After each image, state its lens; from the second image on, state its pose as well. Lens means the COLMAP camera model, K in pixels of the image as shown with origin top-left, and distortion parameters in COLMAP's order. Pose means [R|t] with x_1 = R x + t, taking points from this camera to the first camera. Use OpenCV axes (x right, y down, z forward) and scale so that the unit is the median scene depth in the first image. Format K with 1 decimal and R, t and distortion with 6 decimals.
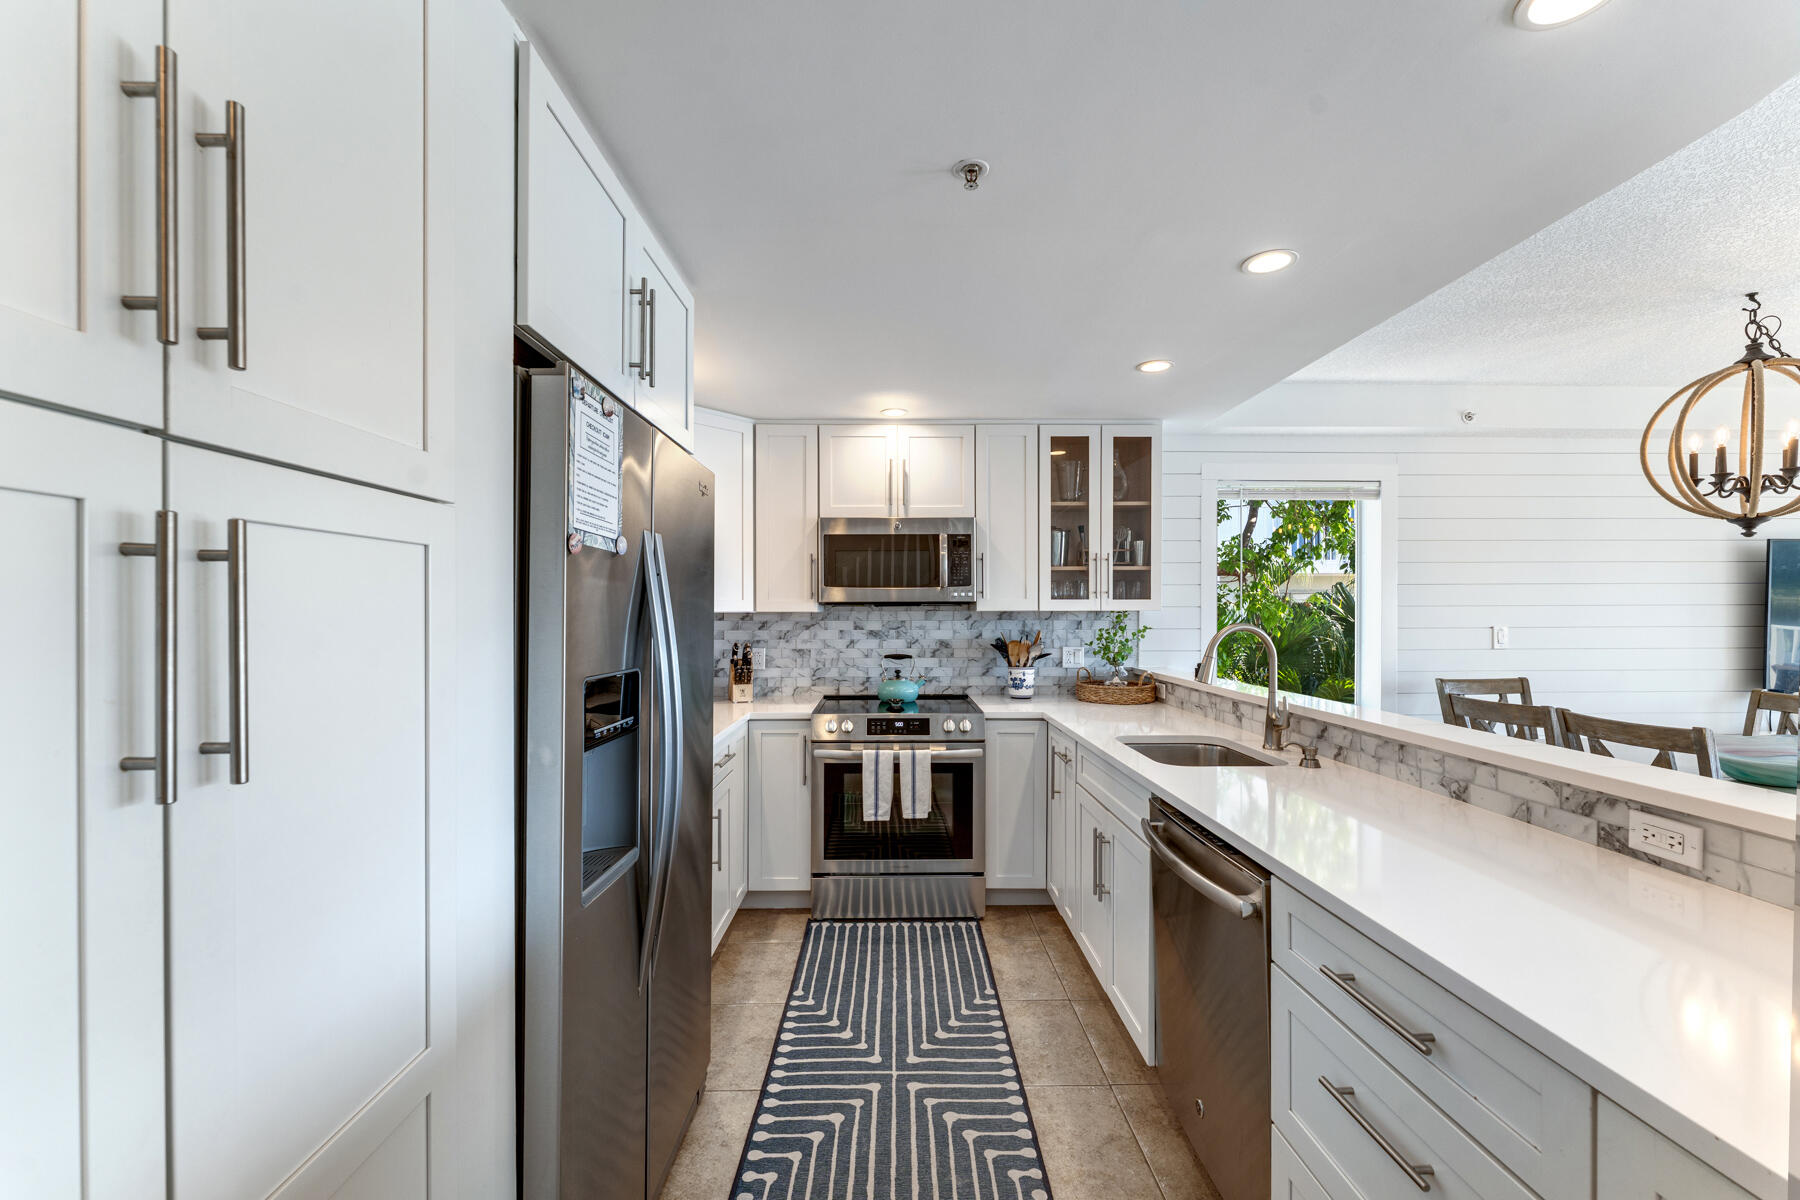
lens RADIAL K [[726.4, 0, 898.9], [0, 726.4, 615.2], [0, 0, 1]] dist [-0.001253, -0.000786]
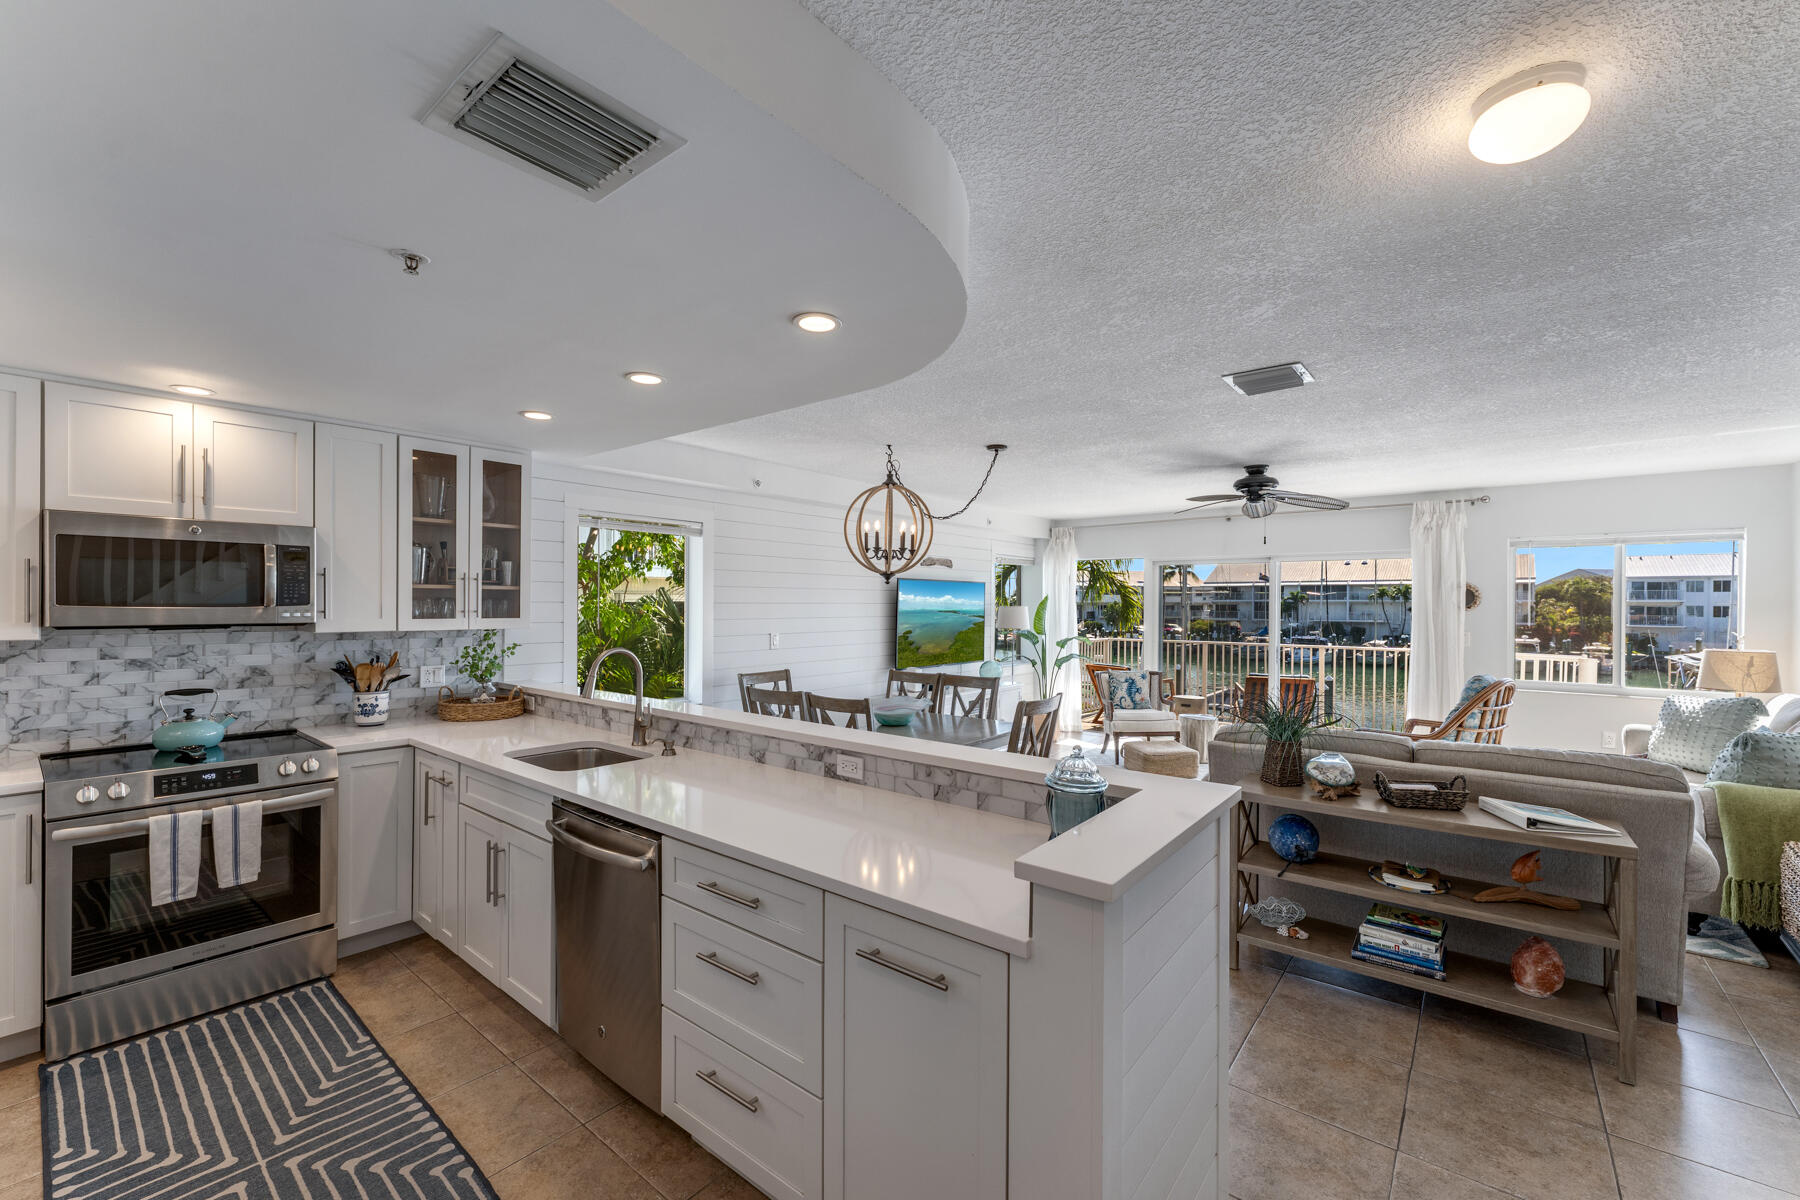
lens RADIAL K [[726.4, 0, 900.3], [0, 726.4, 608.0], [0, 0, 1]] dist [-0.001253, -0.000786]
pose [[0.643279, 0.002038, 0.765629, -0.112192], [-0.002370, 0.999997, -0.000671, -0.037736], [-0.765628, -0.001383, 0.643282, -0.114805]]
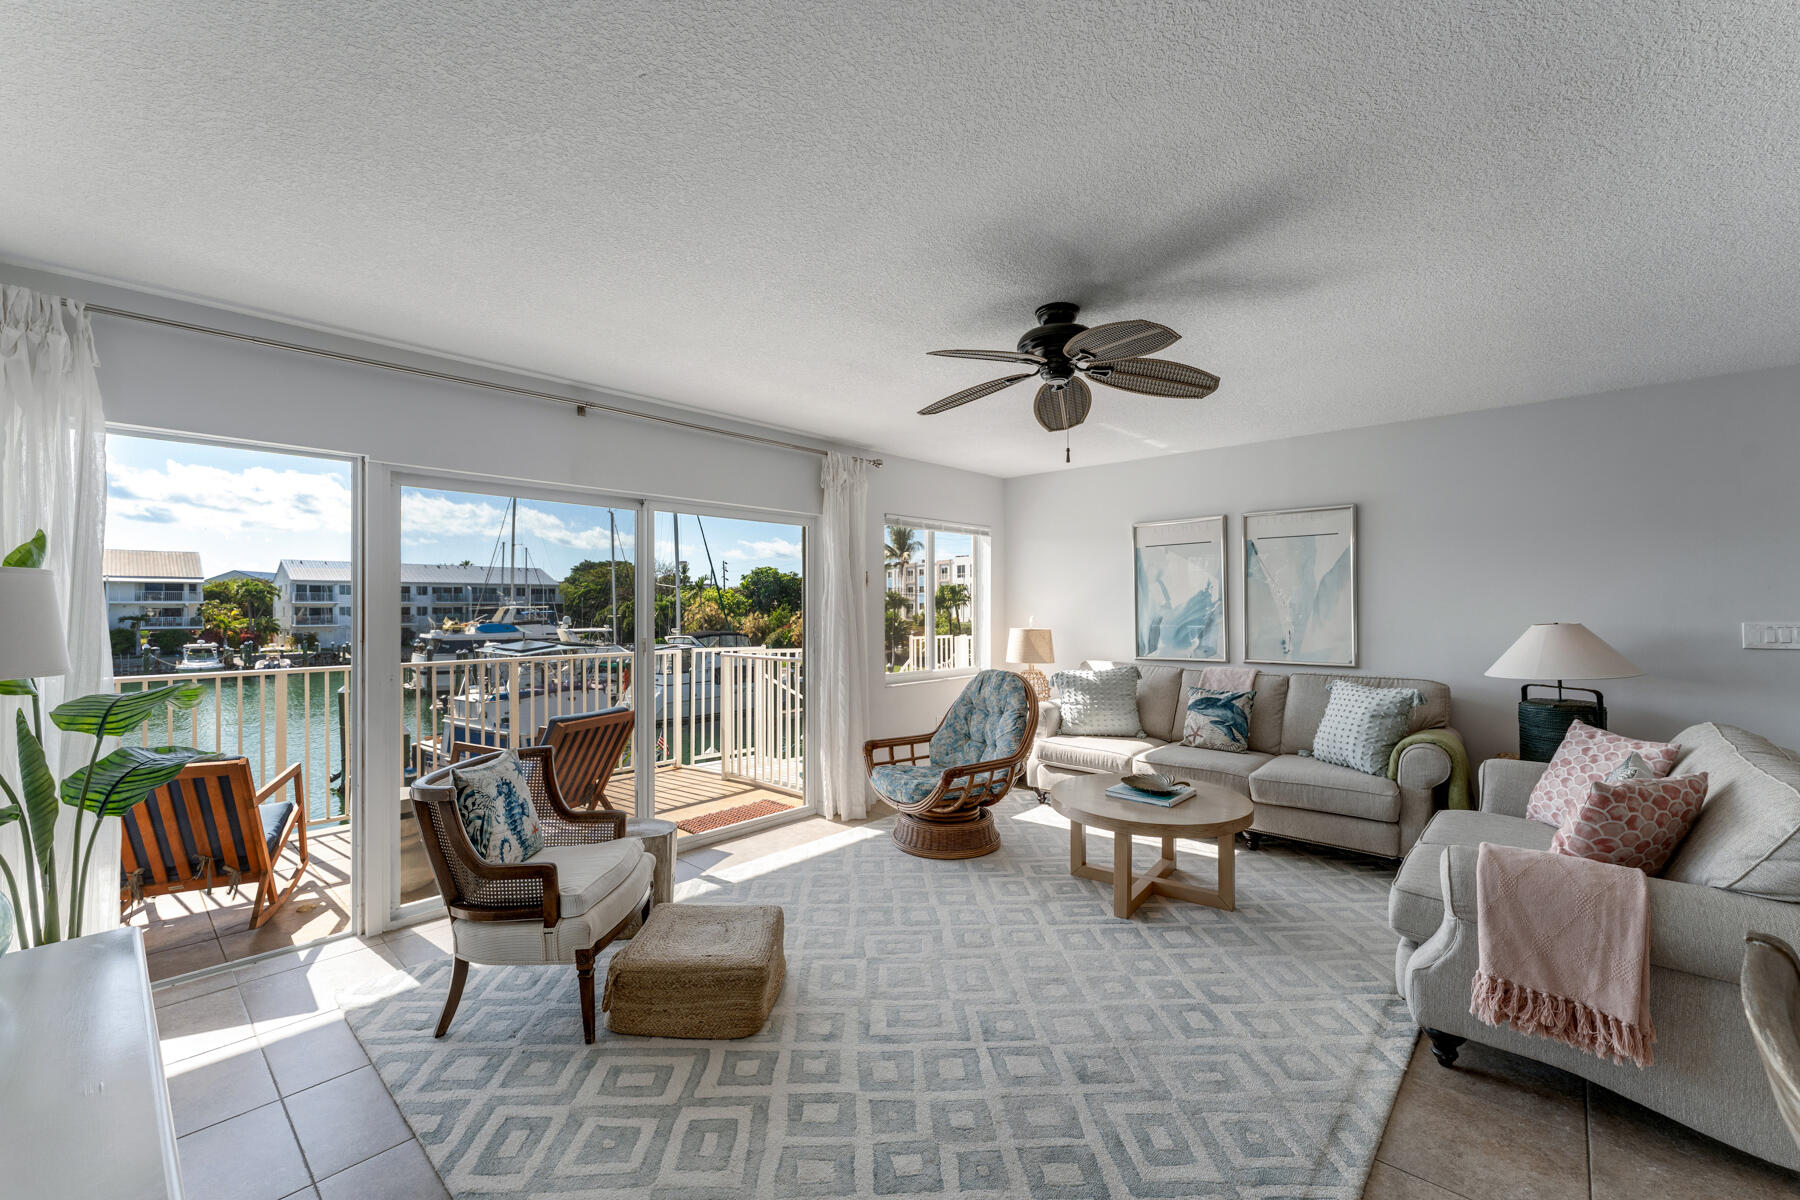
lens RADIAL K [[726.4, 0, 906.0], [0, 726.4, 606.1], [0, 0, 1]] dist [-0.001253, -0.000786]
pose [[-0.721486, 0.006443, 0.692399, 1.093035], [0.010585, 0.999942, 0.001726, -0.016657], [-0.692348, 0.008574, -0.721513, 0.973252]]
